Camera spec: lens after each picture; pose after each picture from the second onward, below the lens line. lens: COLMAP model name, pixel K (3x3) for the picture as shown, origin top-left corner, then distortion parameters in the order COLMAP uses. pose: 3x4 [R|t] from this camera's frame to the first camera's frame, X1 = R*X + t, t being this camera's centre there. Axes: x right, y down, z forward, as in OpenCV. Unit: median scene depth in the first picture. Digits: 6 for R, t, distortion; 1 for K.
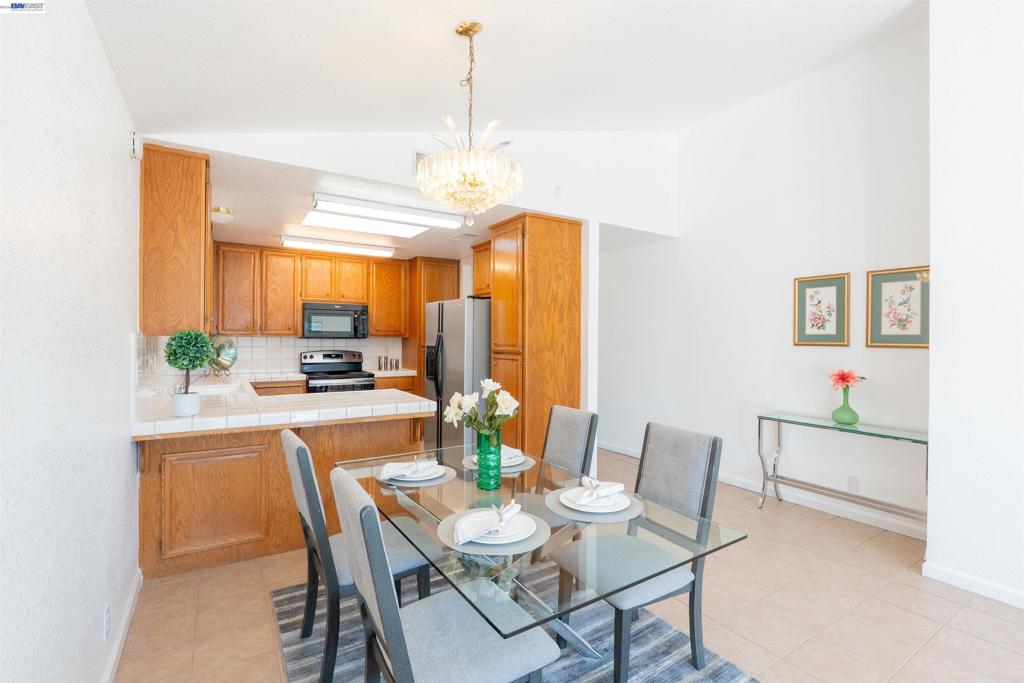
lens RADIAL K [[460.9, 0, 512.0], [0, 460.9, 341.5], [0, 0, 1]] dist [-0.013579, 0.000539]
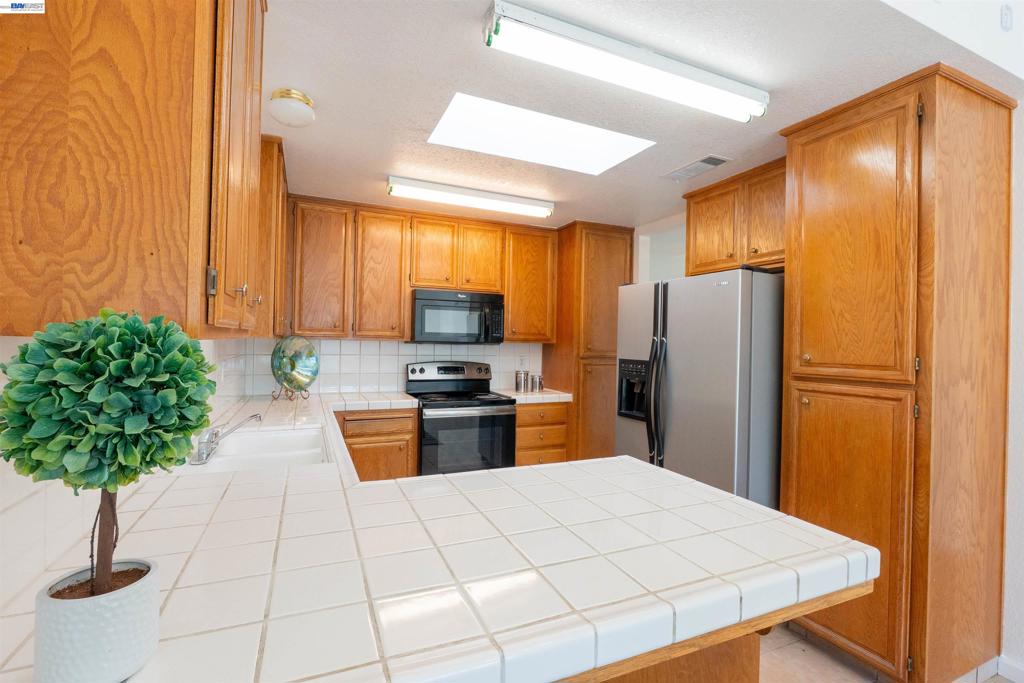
lens RADIAL K [[460.9, 0, 512.0], [0, 460.9, 341.5], [0, 0, 1]] dist [-0.013579, 0.000539]
pose [[0.988567, 0.012759, -0.150243, -0.212836], [-0.014325, 0.999854, -0.009344, -0.005259], [0.150102, 0.011389, 0.988605, 0.364361]]
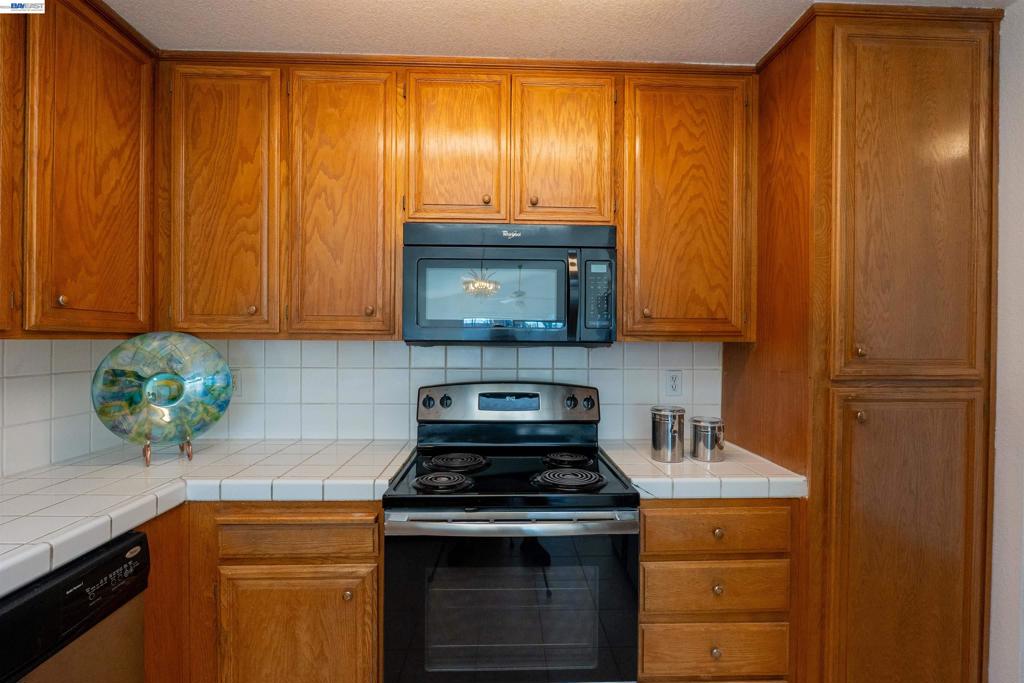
lens RADIAL K [[460.9, 0, 512.0], [0, 460.9, 341.5], [0, 0, 1]] dist [-0.013579, 0.000539]
pose [[0.860617, 0.003382, -0.509242, -0.239868], [-0.005402, 0.999982, -0.002489, -0.008778], [0.509225, 0.004893, 0.860620, 0.775851]]
